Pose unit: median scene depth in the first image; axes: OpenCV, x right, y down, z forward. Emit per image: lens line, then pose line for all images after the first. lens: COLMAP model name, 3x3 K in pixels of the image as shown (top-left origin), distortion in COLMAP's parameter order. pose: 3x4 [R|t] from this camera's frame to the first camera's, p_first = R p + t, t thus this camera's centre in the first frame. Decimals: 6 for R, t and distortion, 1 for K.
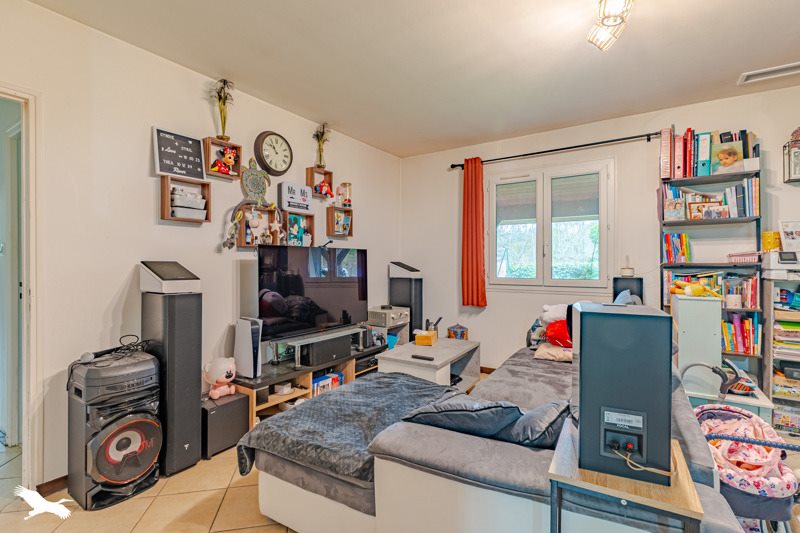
lens RADIAL K [[380.2, 0, 399.1], [0, 380.2, 266.5], [0, 0, 1]] dist [-0.001244, -0.000289]
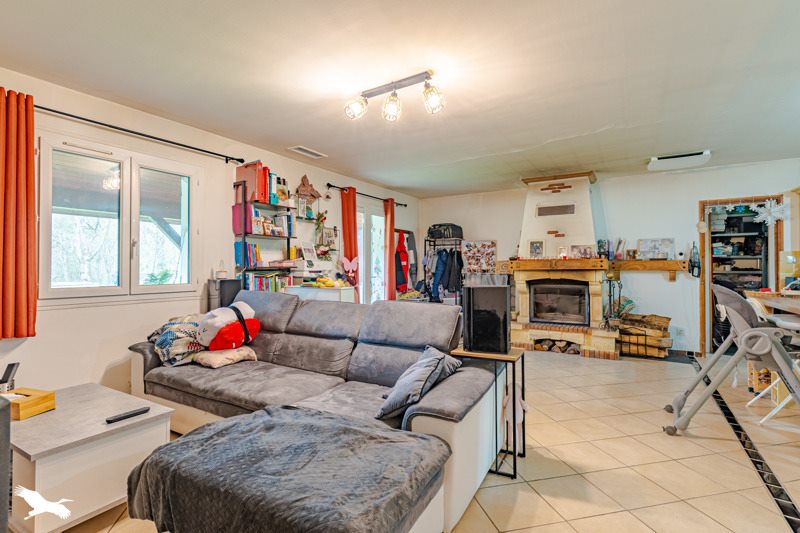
lens RADIAL K [[380.2, 0, 399.8], [0, 380.2, 264.3], [0, 0, 1]] dist [-0.001244, -0.000289]
pose [[-0.034197, 0.009578, 0.999369, -0.569627], [0.006552, 0.999935, -0.009359, -0.002707], [-0.999394, 0.006227, -0.034258, 0.552475]]
